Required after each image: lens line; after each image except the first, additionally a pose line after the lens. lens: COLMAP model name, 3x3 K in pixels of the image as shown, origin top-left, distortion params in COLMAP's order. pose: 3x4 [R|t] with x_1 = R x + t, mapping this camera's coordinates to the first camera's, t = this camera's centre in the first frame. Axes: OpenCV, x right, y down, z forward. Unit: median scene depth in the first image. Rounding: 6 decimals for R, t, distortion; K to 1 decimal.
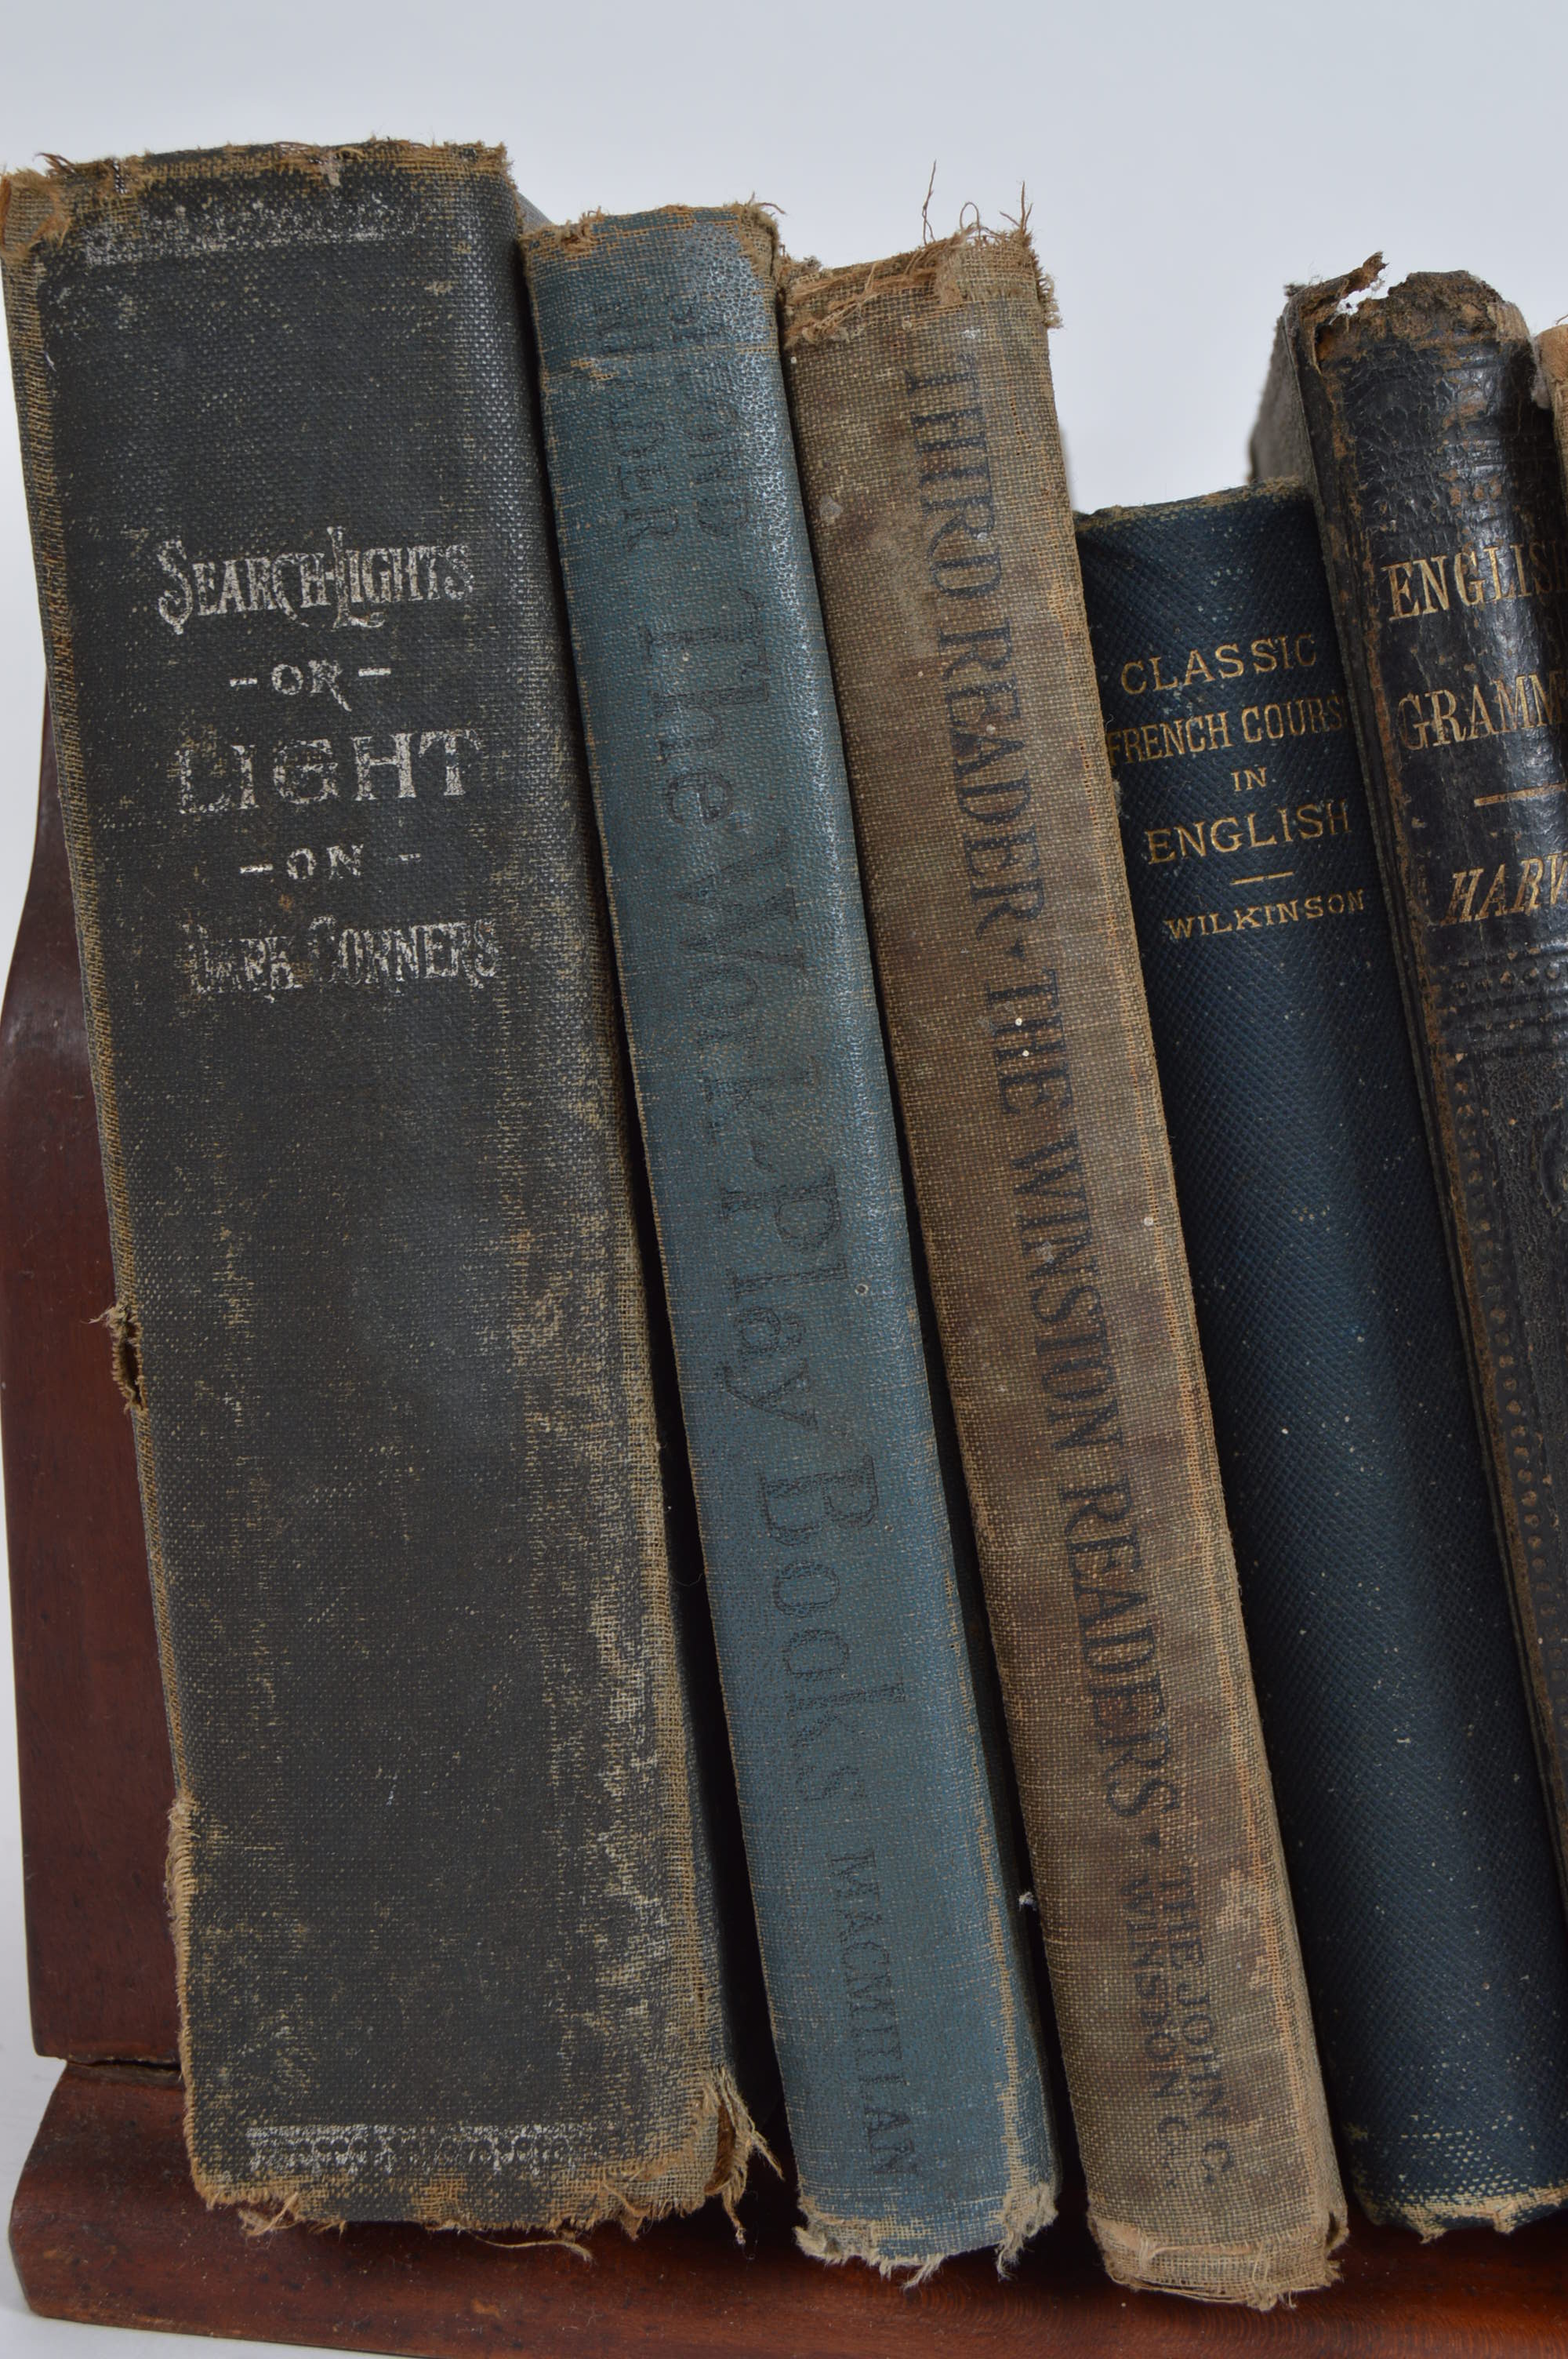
lens RADIAL K [[3473.9, 0, 781.4], [0, 3473.9, 1193.4], [0, 0, 1]] dist [-0.058761, 0.000000]
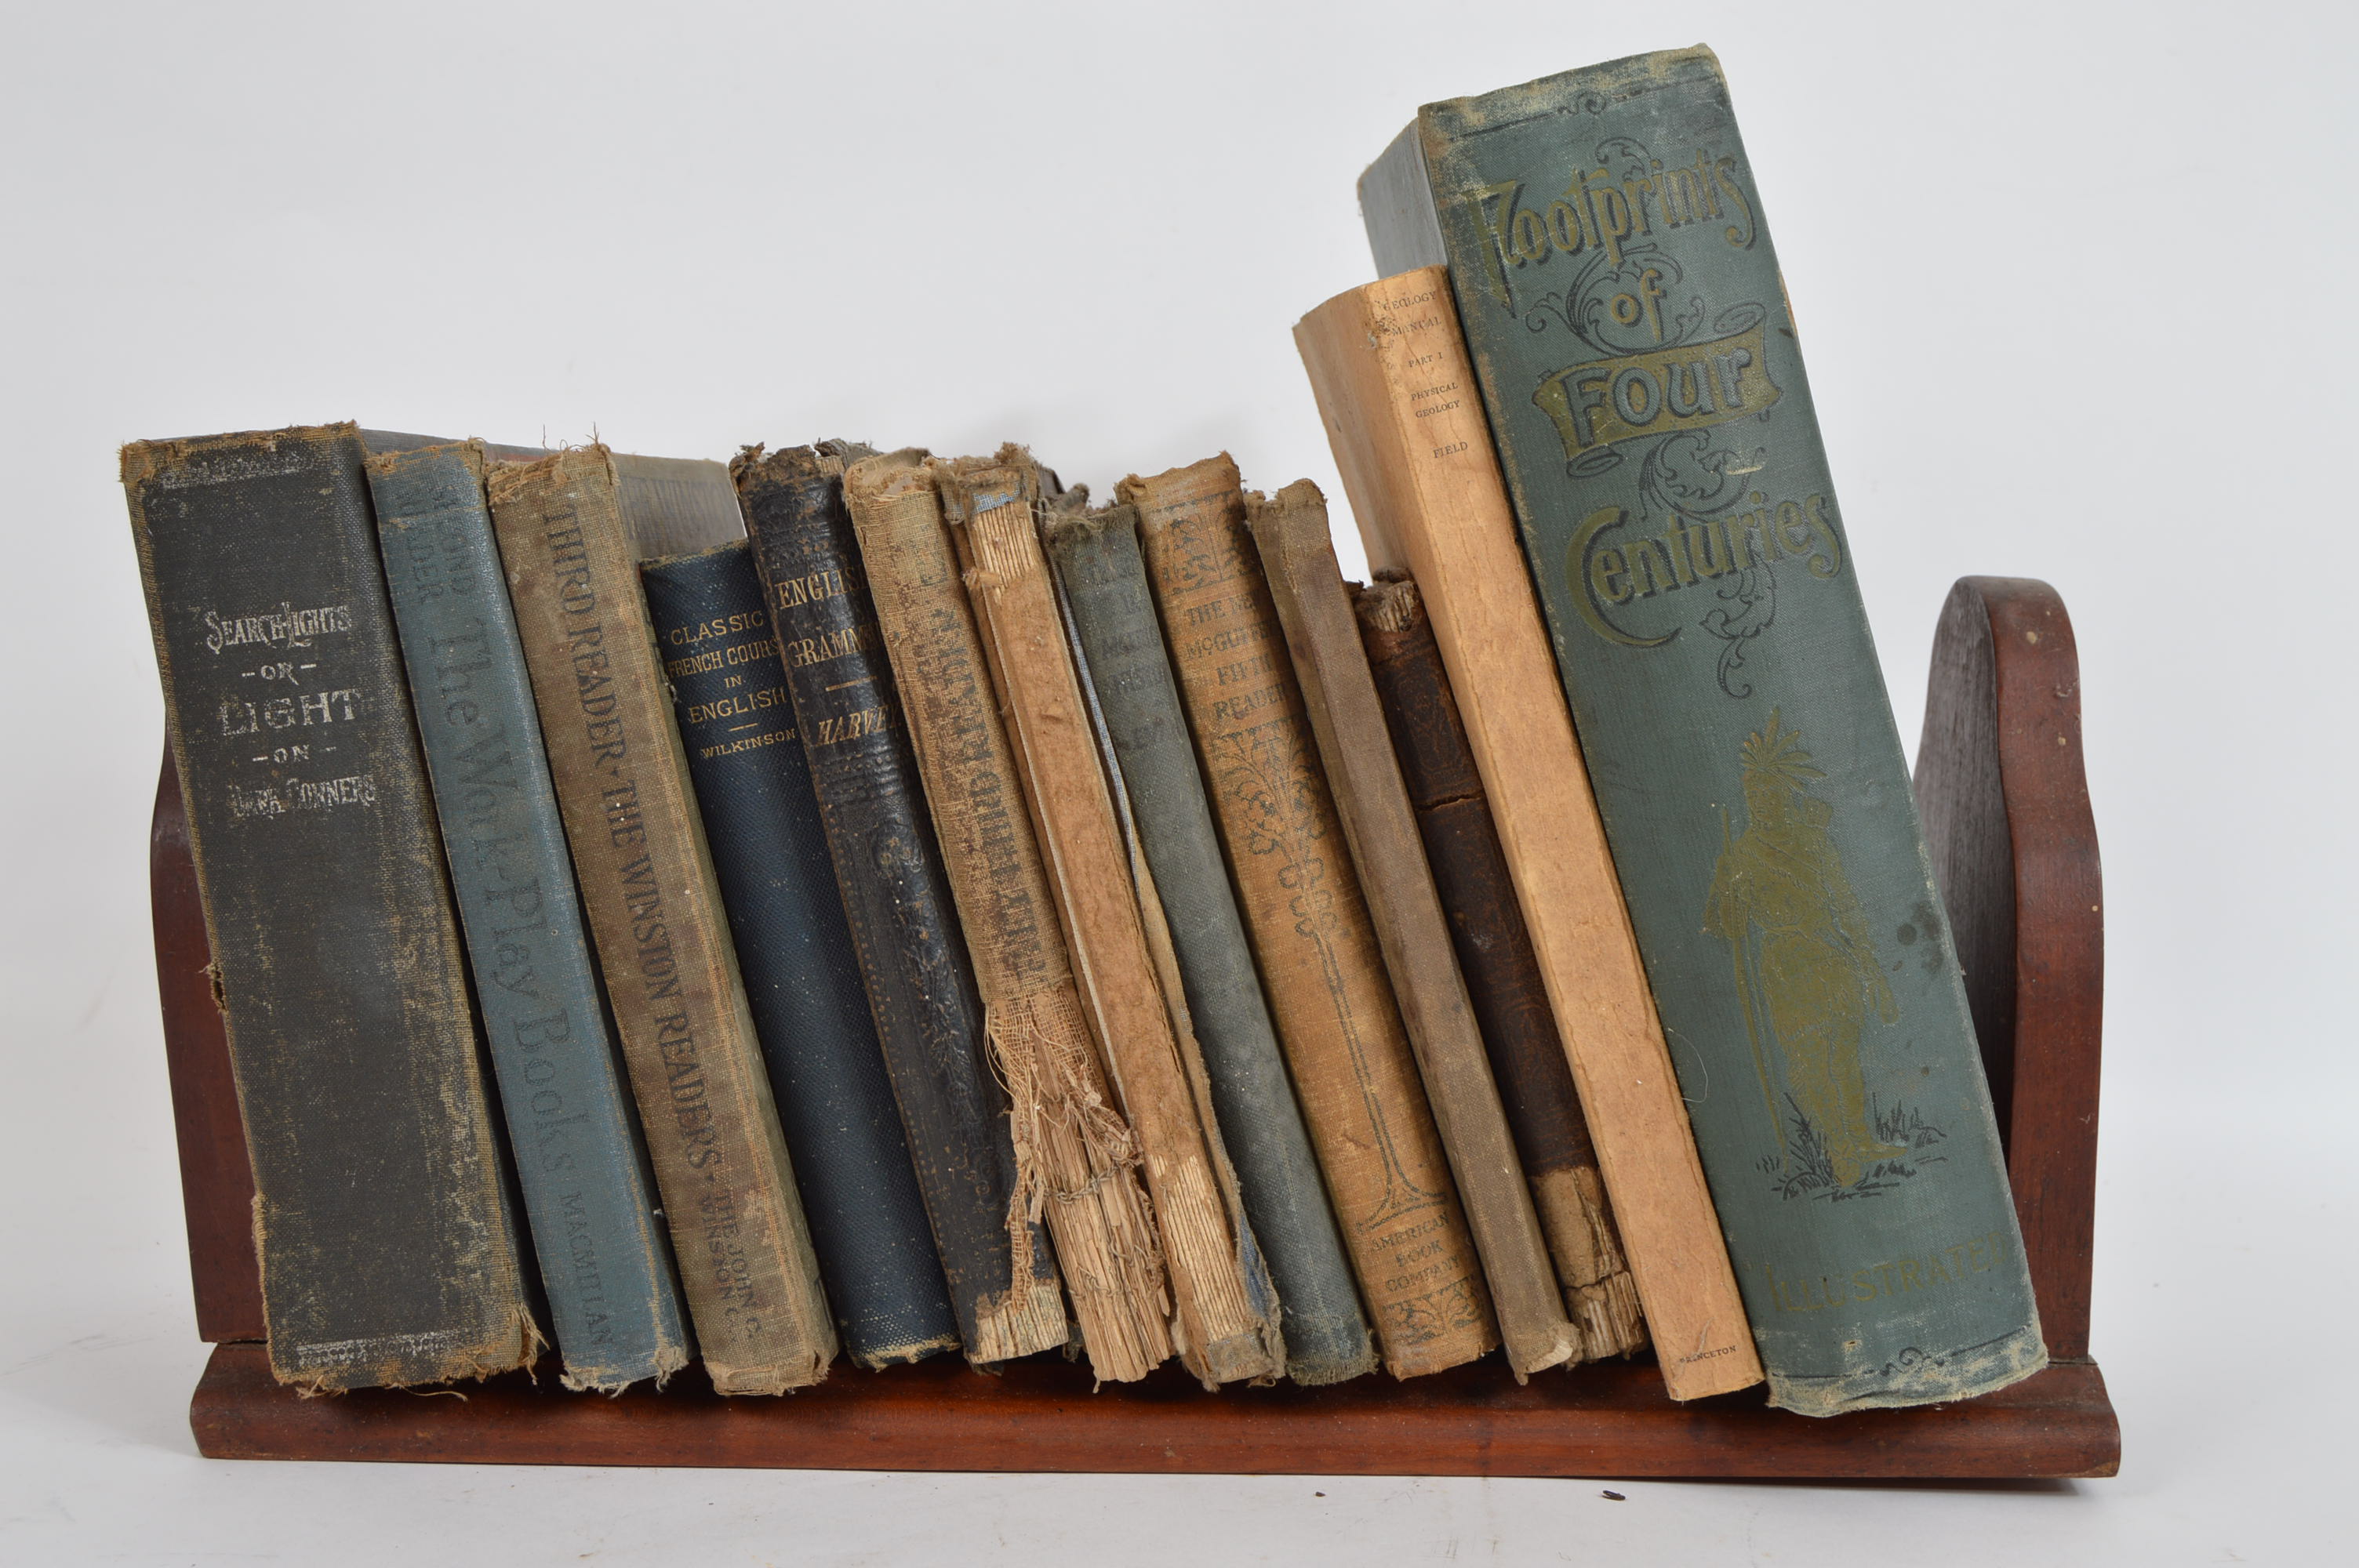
lens RADIAL K [[3219.8, 0, 1194.6], [0, 3219.8, 778.8], [0, 0, 1]] dist [-0.060196, 0.000000]
pose [[0.995360, -0.065947, 0.070073, 0.283841], [0.067597, 0.997482, -0.021449, 0.001983], [-0.068482, 0.026086, 0.997311, -1.022452]]
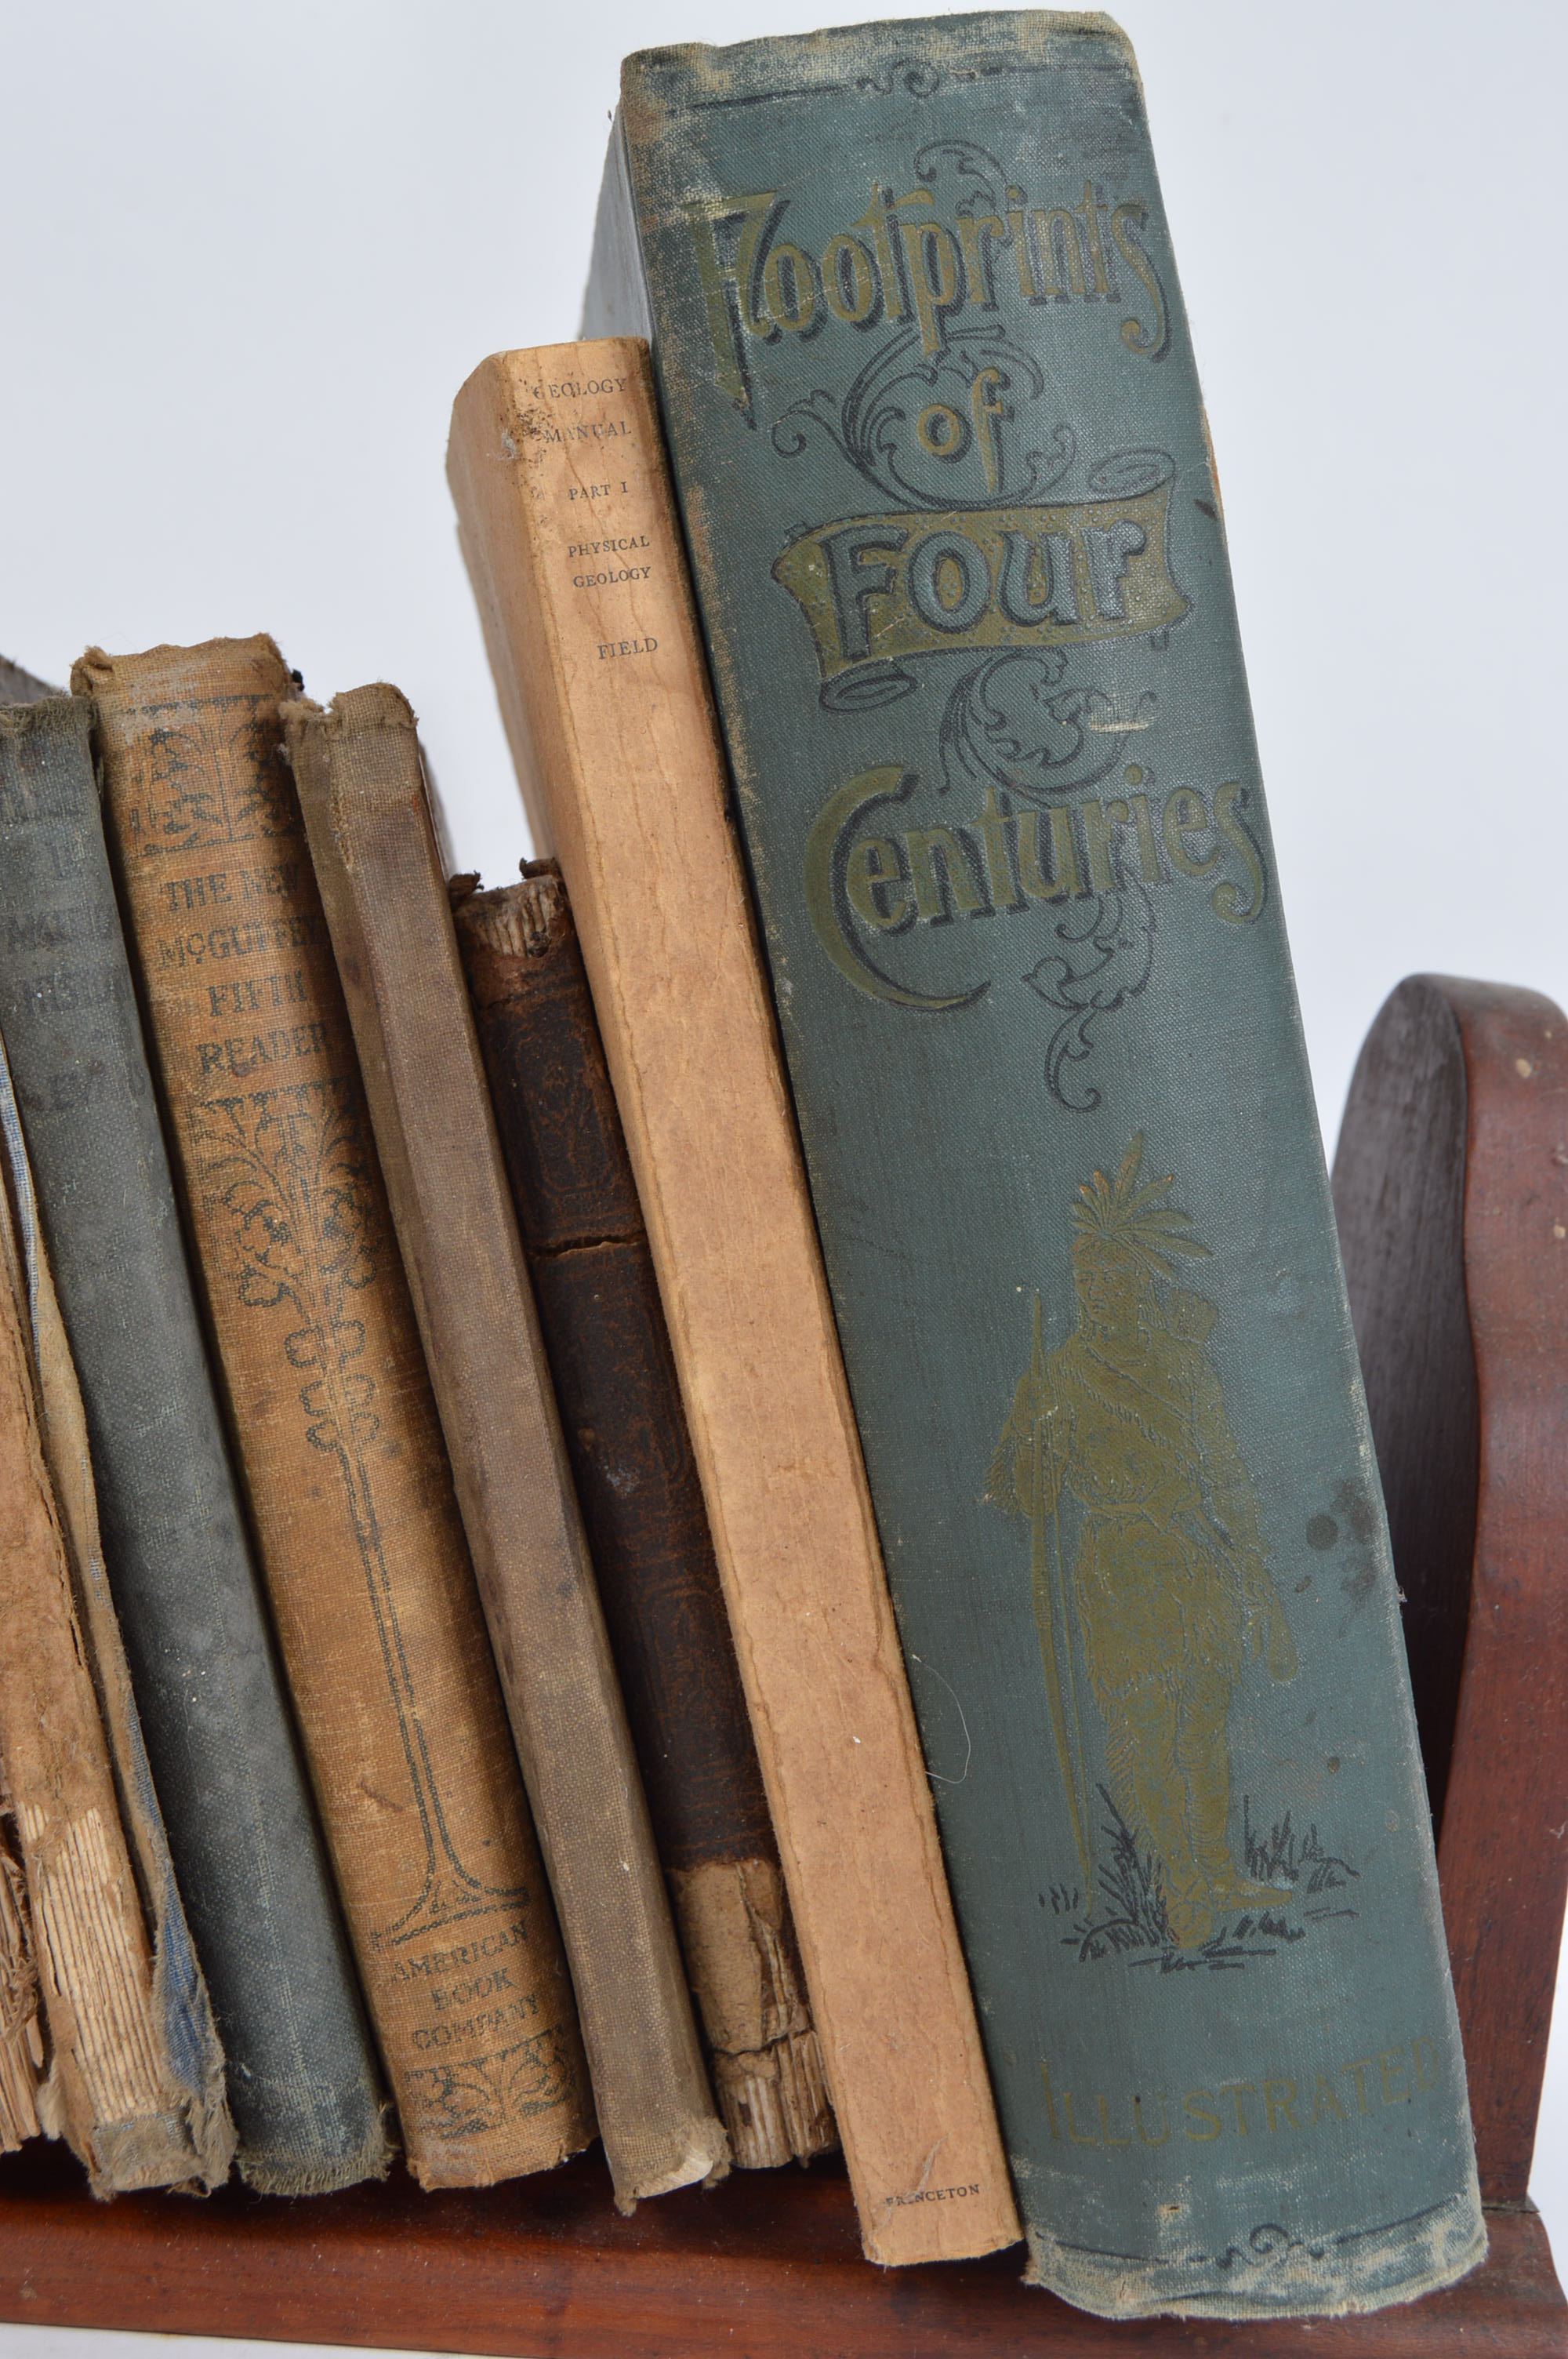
lens RADIAL K [[3092.5, 0, 774.9], [0, 3092.5, 1178.2], [0, 0, 1]] dist [-0.060810, 0.000000]
pose [[0.987587, 0.020606, 0.155713, 0.474787], [-0.015923, 0.999384, -0.031263, -0.006243], [-0.156261, 0.028395, 0.987307, -0.171477]]
